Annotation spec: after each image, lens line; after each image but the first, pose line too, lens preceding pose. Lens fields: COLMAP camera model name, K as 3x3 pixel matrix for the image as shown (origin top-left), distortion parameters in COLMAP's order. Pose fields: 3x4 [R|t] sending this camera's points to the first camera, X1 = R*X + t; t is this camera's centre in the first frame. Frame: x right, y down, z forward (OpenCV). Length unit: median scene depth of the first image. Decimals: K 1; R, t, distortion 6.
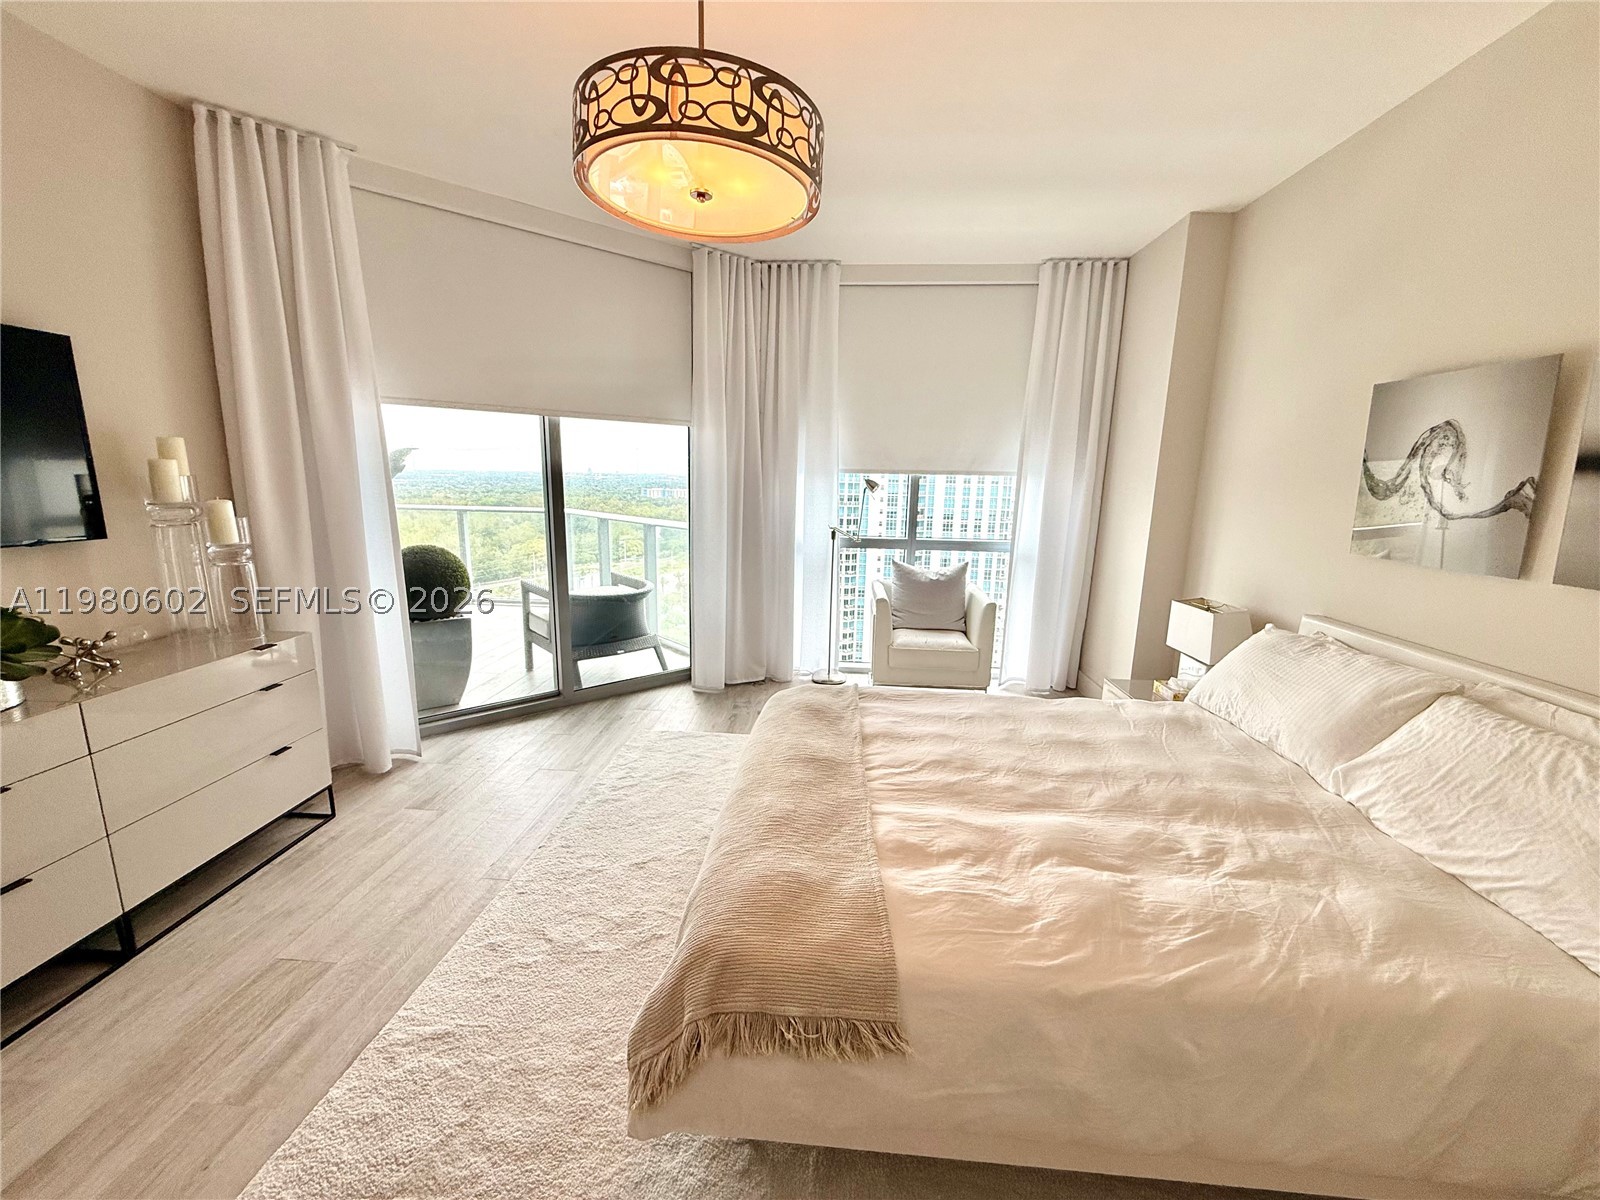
lens RADIAL K [[637.7, 0, 806.8], [0, 637.7, 602.2], [0, 0, 1]] dist [0.002660, -0.000525]
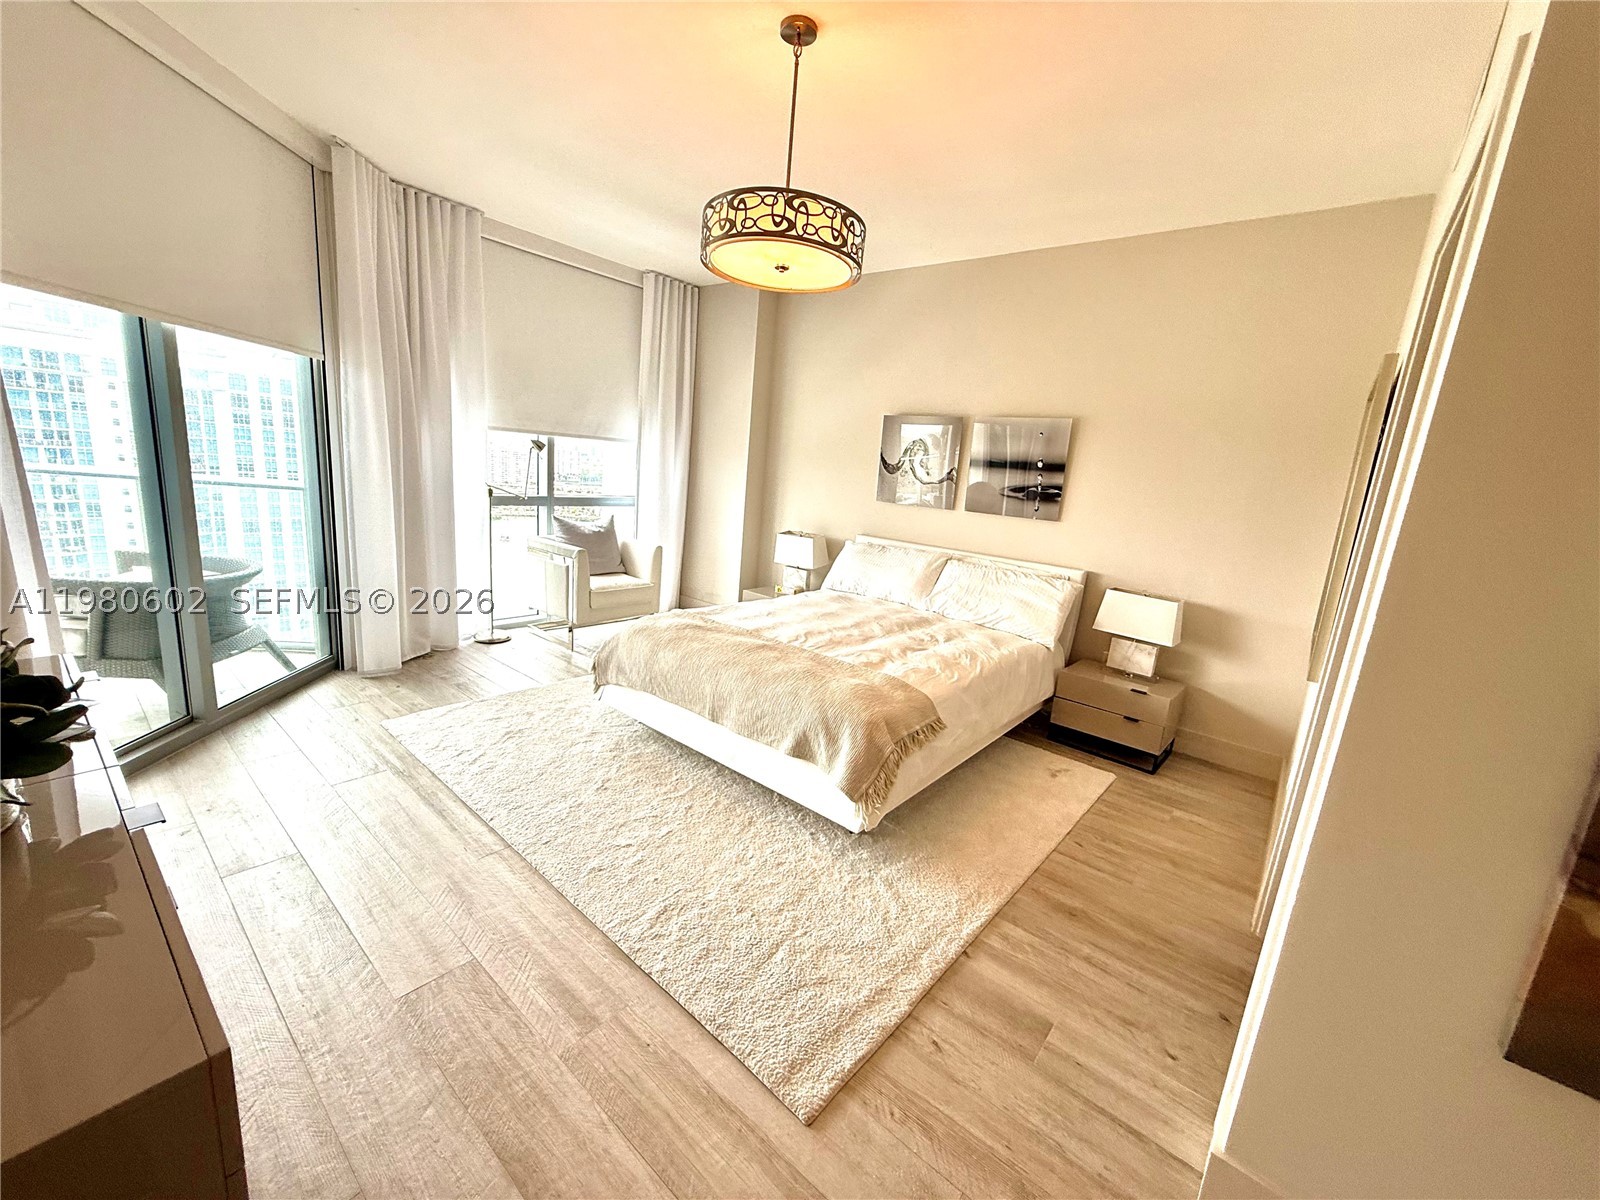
lens RADIAL K [[637.7, 0, 795.2], [0, 637.7, 599.5], [0, 0, 1]] dist [0.002660, -0.000525]
pose [[0.596474, -0.147035, 0.789050, -1.036164], [0.088928, 0.989131, 0.117095, -0.032476], [-0.797691, 0.000325, 0.603067, 0.023444]]
